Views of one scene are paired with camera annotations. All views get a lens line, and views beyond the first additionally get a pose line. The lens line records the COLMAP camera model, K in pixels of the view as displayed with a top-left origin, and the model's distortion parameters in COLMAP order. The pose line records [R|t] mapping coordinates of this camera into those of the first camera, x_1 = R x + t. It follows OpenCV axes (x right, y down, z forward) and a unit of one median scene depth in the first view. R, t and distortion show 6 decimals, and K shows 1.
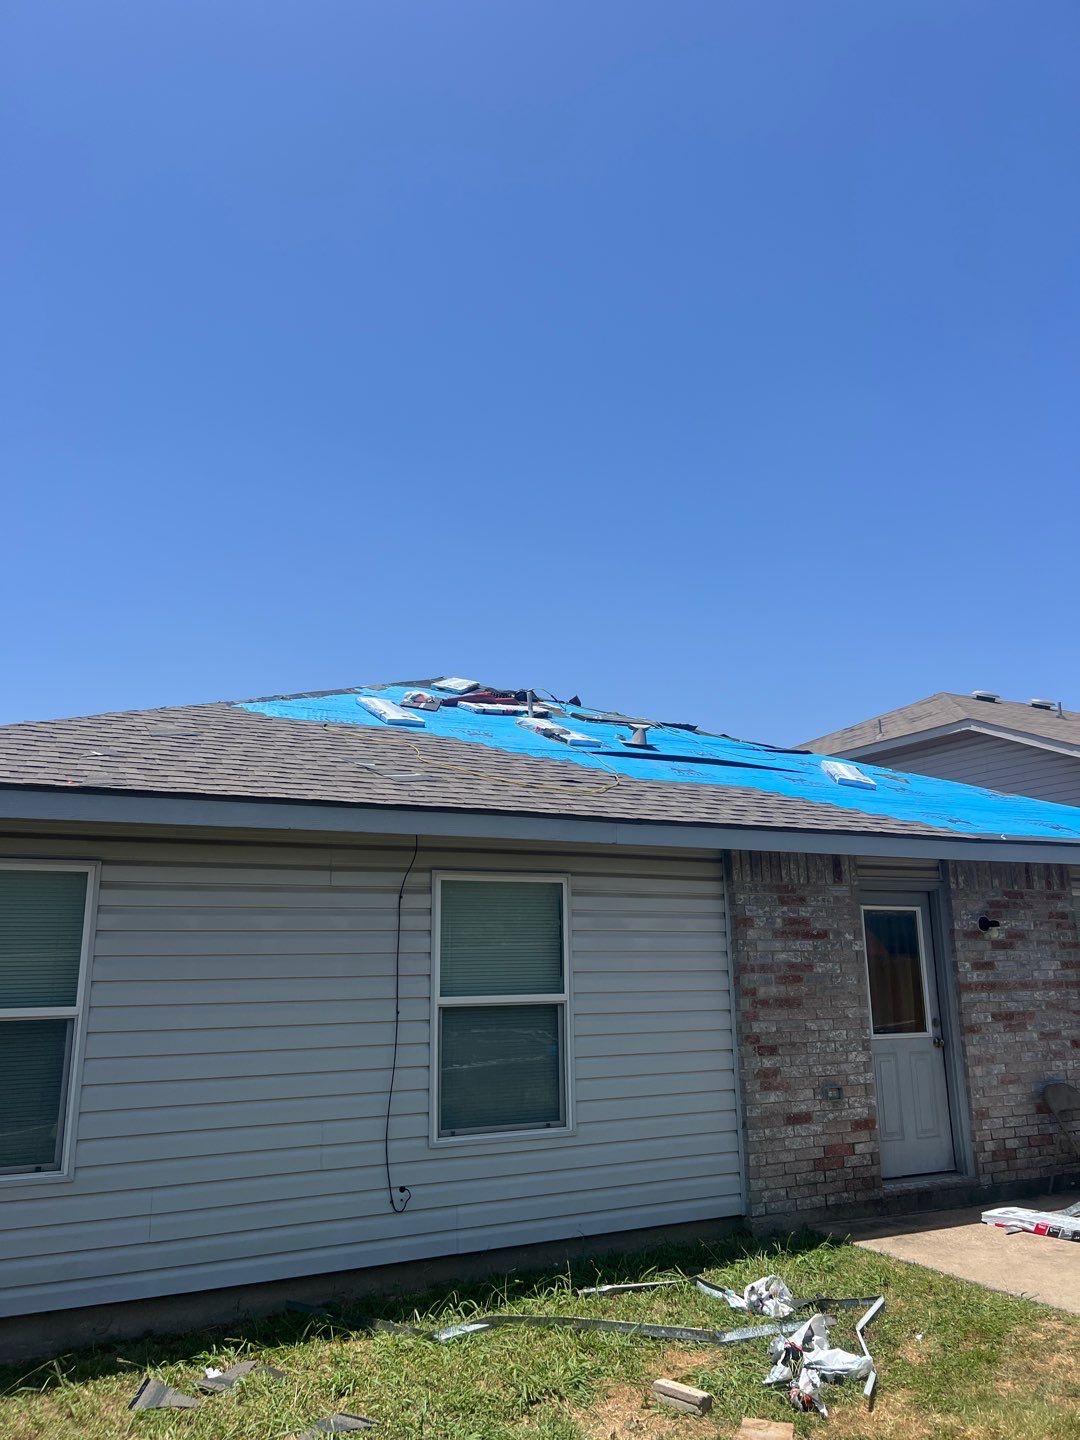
lens RADIAL K [[1082.5, 0, 541.6], [0, 1082.5, 723.9], [0, 0, 1]] dist [0.055670, -0.058188]
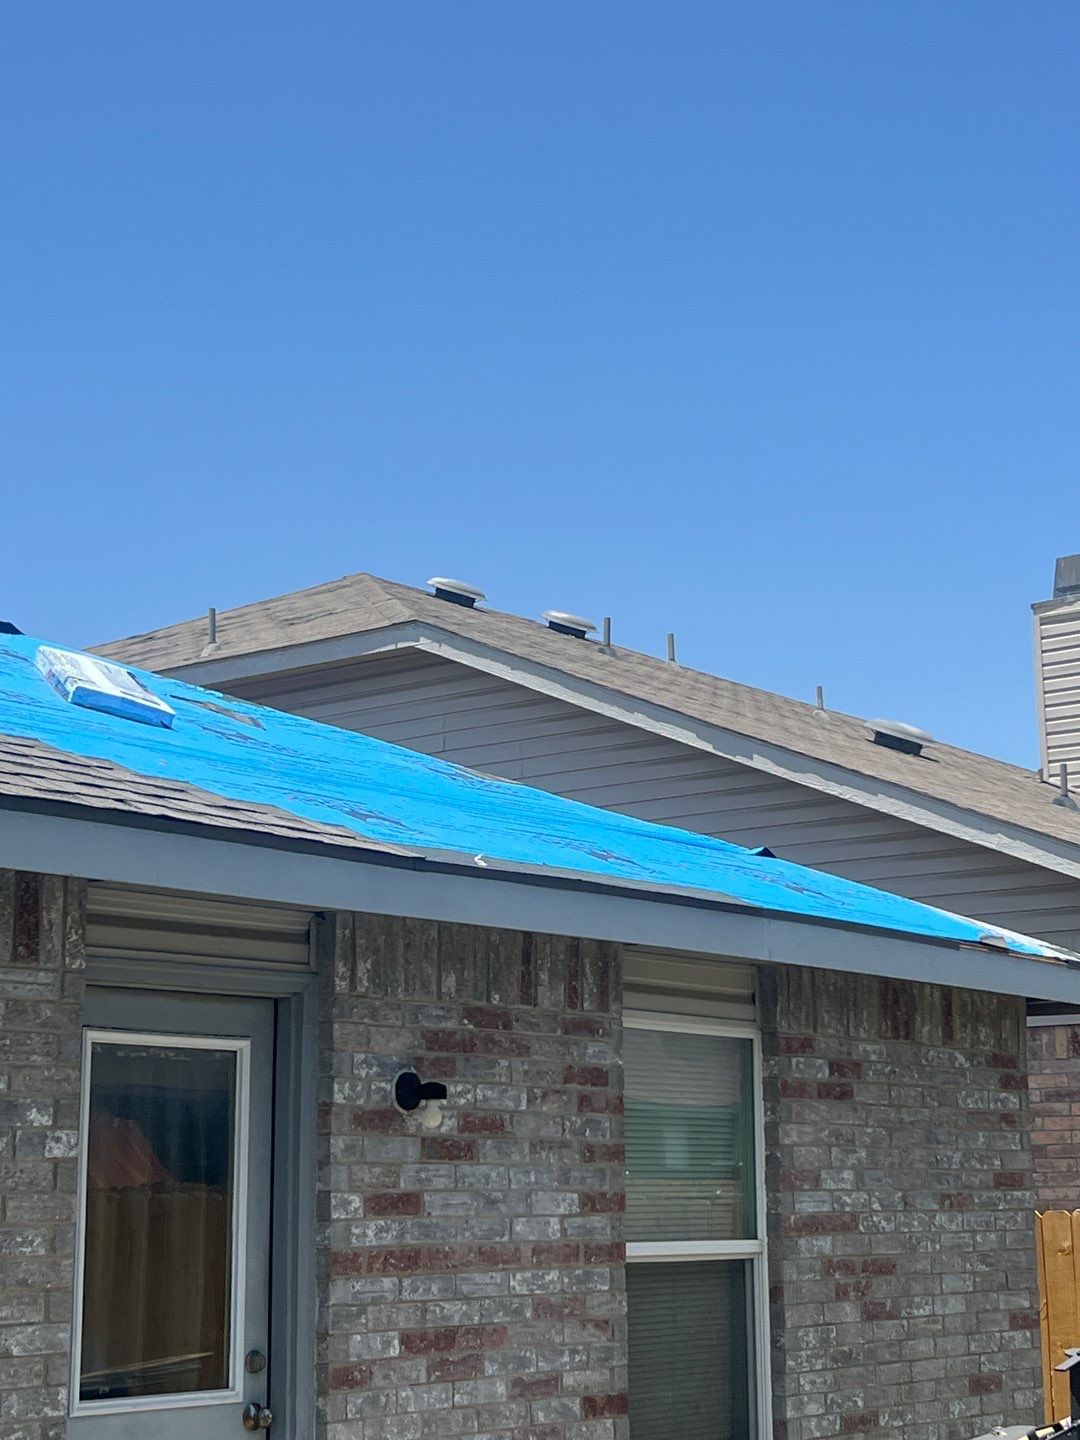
lens RADIAL K [[2439.7, 0, 588.8], [0, 2439.7, 718.4], [0, 0, 1]] dist [0.046312, 0.015508]
pose [[0.896280, 0.093607, 0.433497, 0.089328], [-0.099745, 0.994976, -0.008621, 0.058334], [-0.432126, -0.035512, 0.901114, 0.232109]]
